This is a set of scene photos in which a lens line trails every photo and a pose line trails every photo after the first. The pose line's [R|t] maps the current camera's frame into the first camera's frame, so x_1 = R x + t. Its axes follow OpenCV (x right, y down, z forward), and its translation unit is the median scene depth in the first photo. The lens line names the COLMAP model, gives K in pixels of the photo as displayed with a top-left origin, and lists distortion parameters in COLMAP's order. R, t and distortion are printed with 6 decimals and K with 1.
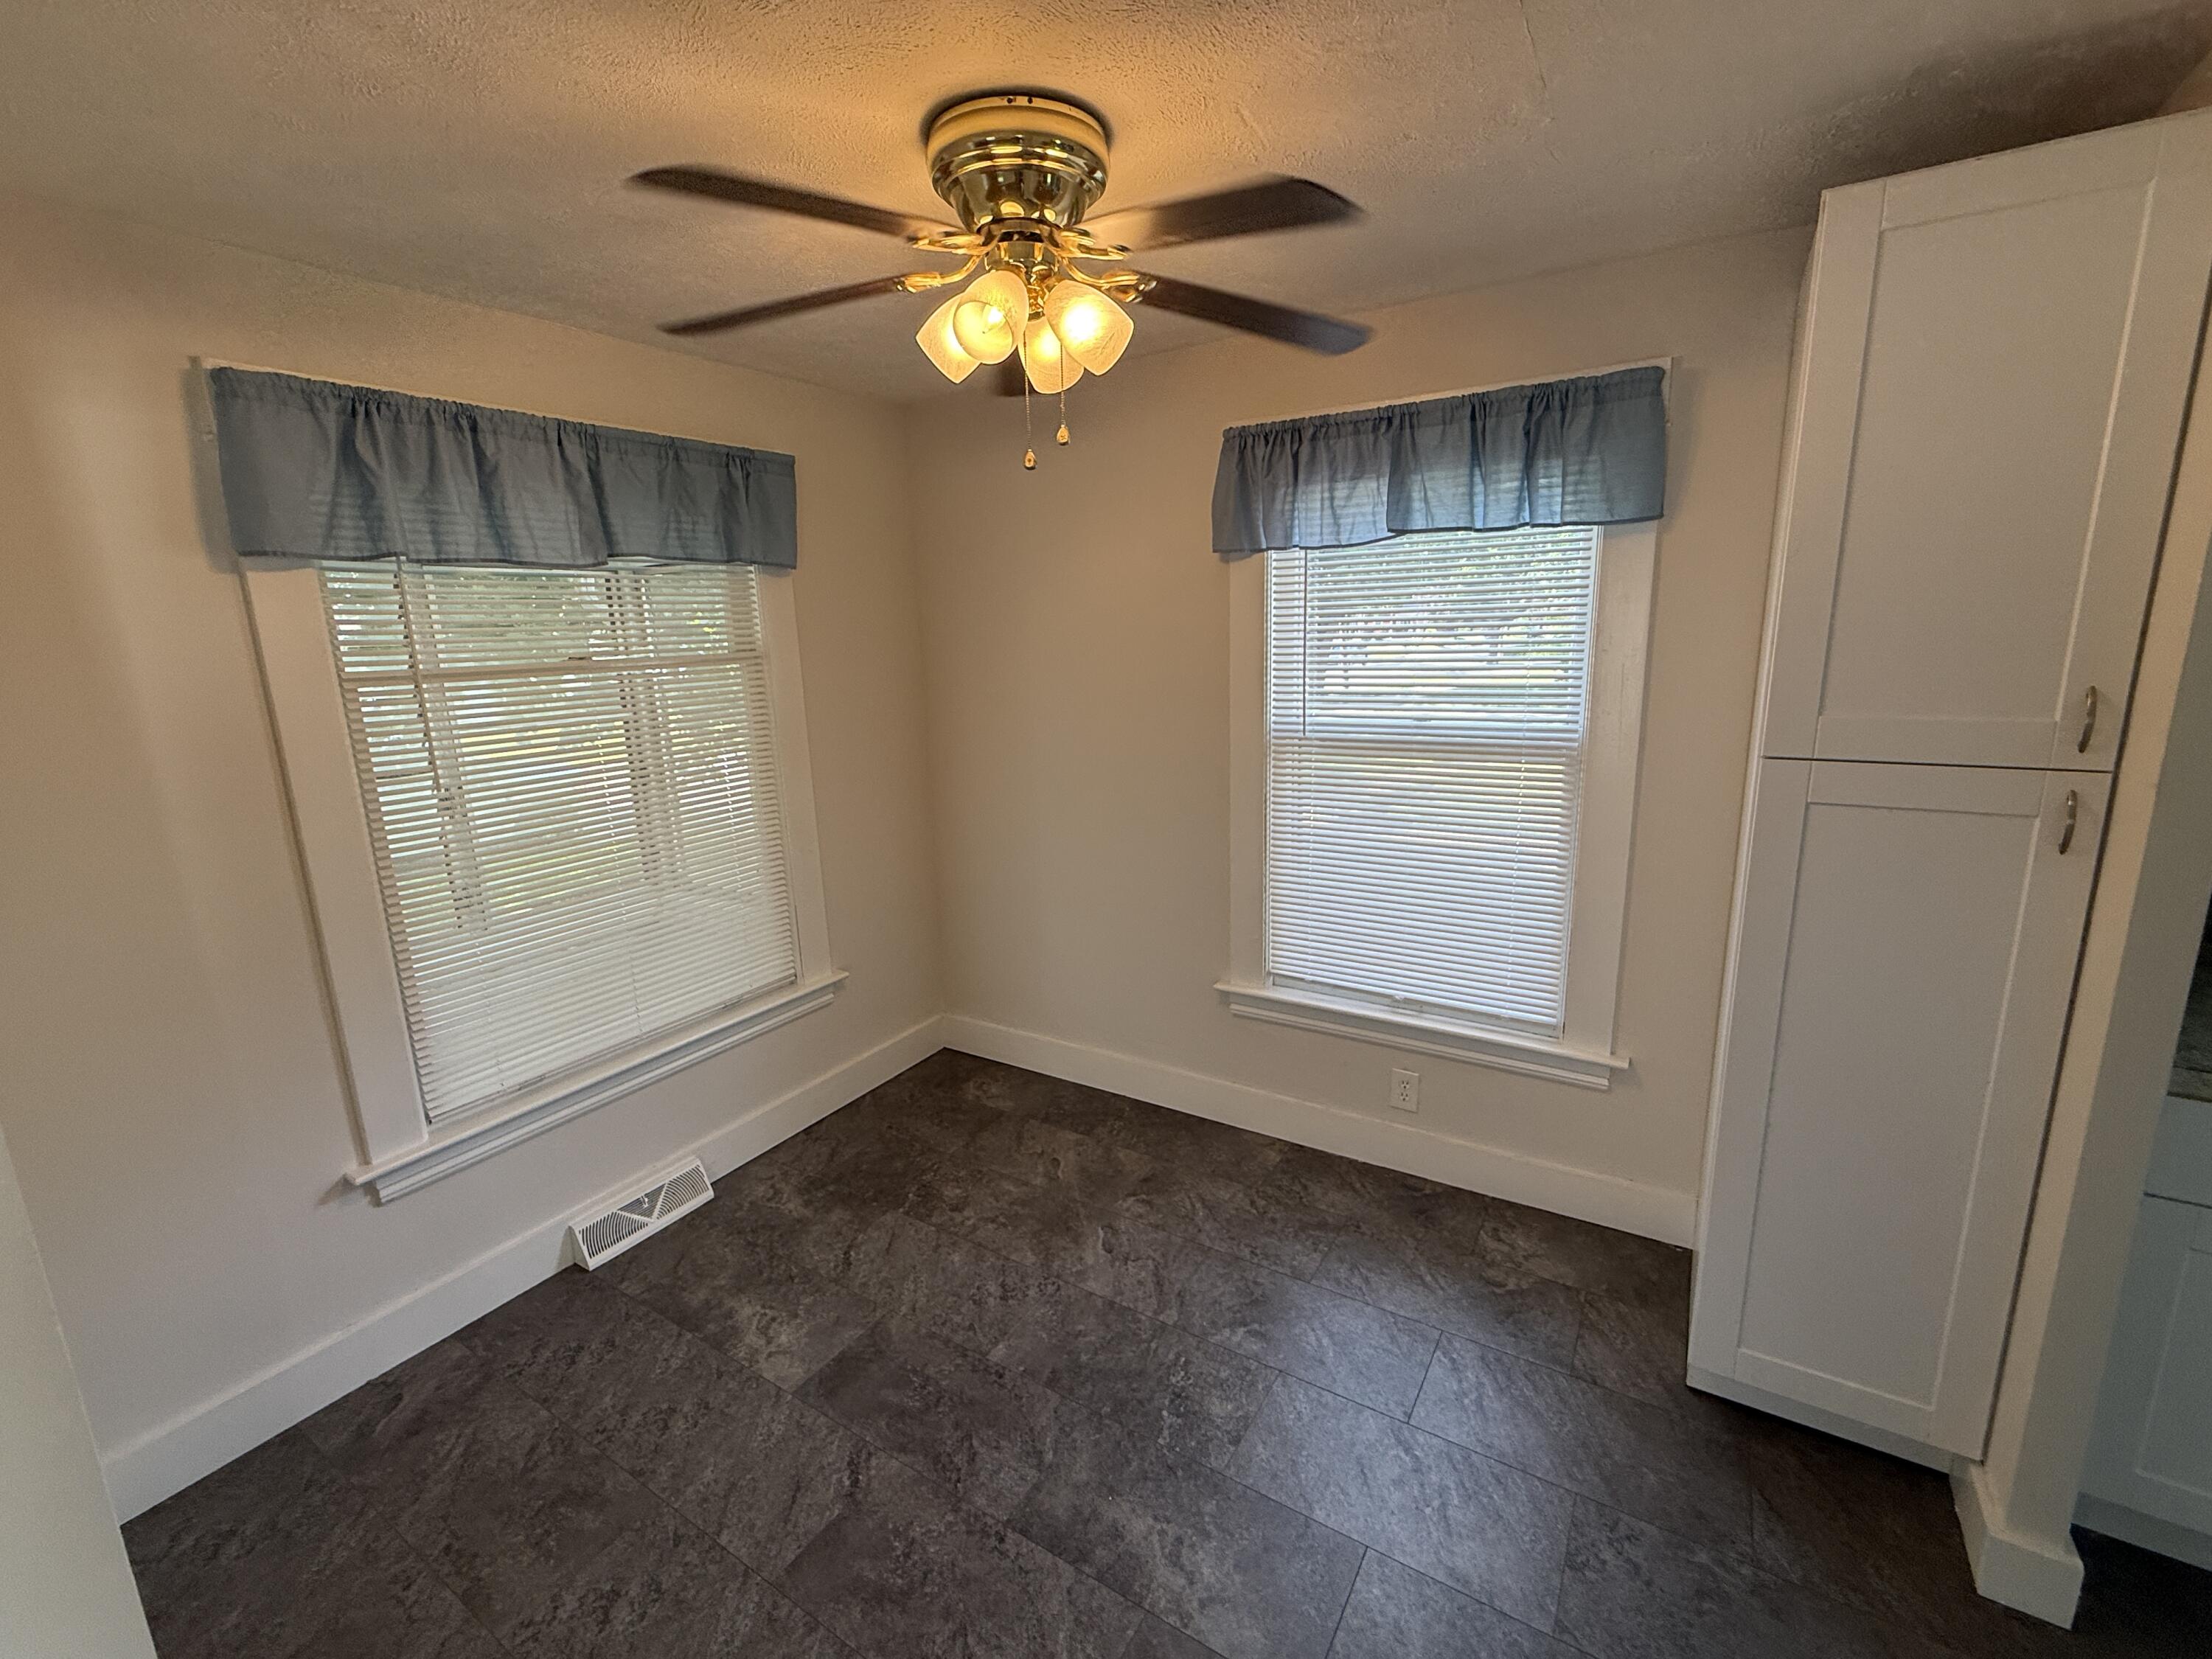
lens RADIAL K [[960.9, 0, 1104.9], [0, 960.9, 828.6], [0, 0, 1]] dist [0.005675, -0.000389]
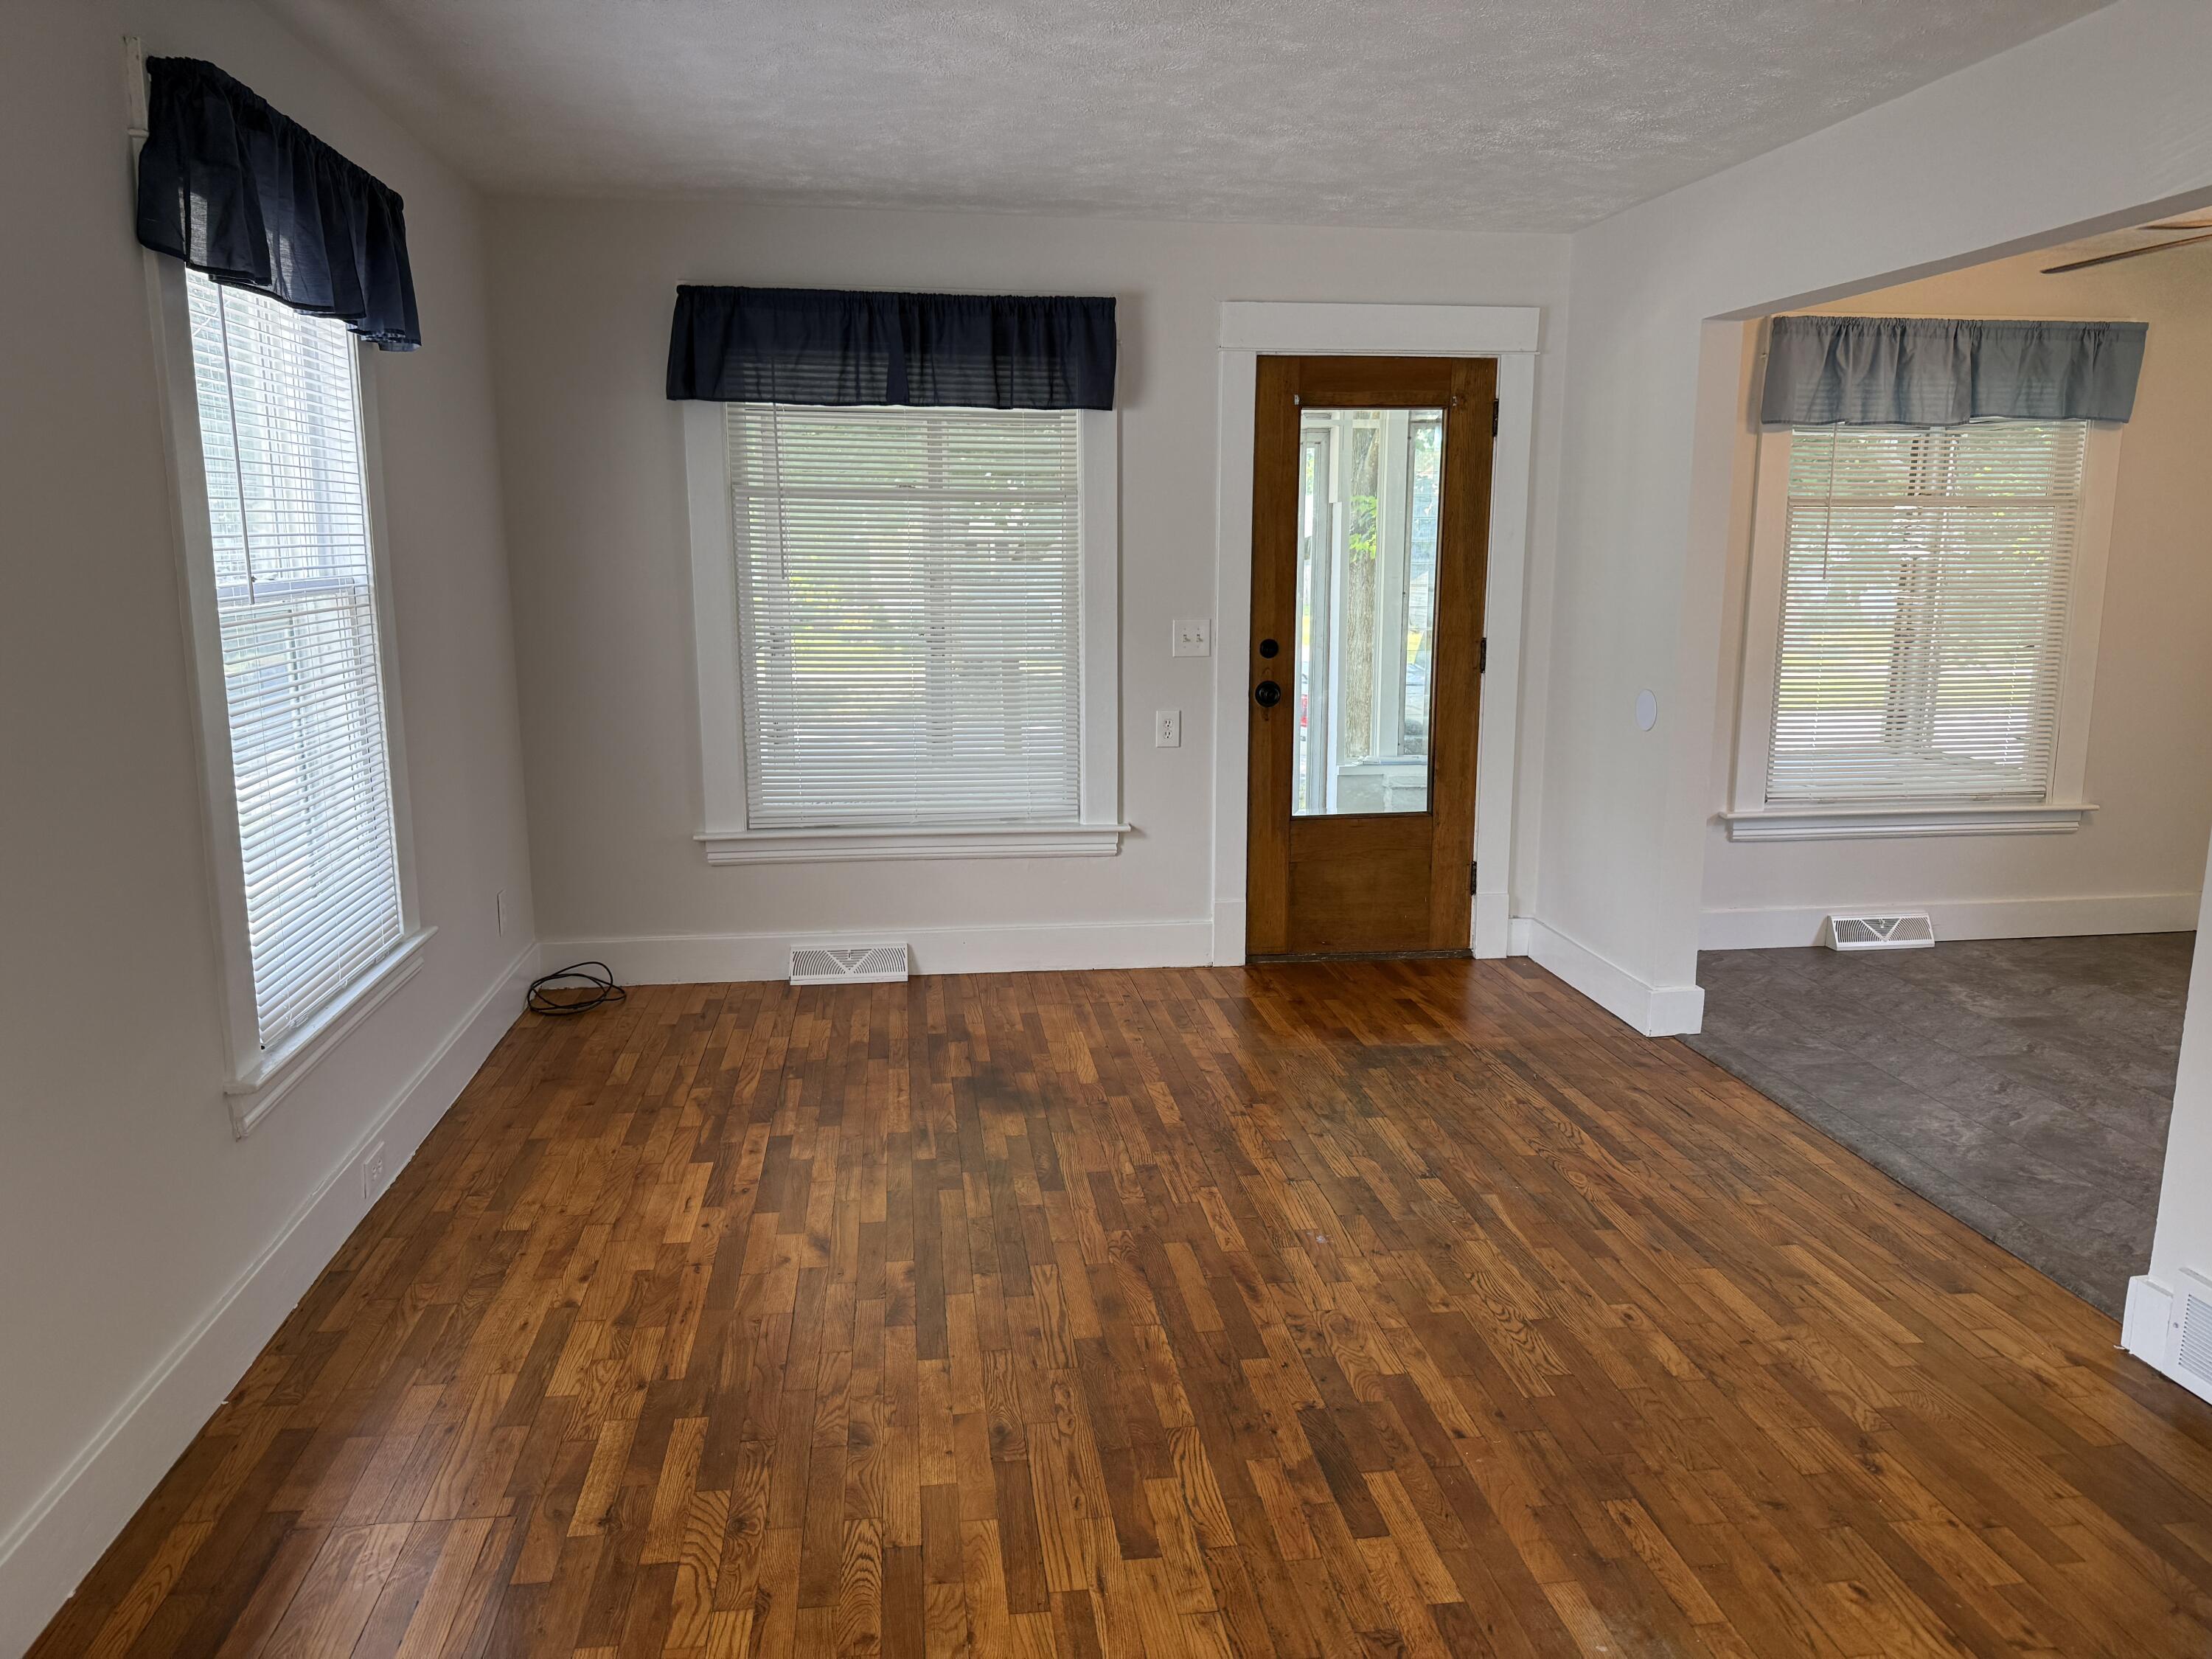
lens RADIAL K [[1543.3, 0, 1113.7], [0, 1543.3, 831.5], [0, 0, 1]] dist [0.008446, -0.017557]
pose [[0.642112, 0.170738, -0.747355, 0.424944], [-0.178386, 0.981400, 0.070941, 0.345578], [0.745567, 0.087766, 0.660626, -1.264392]]
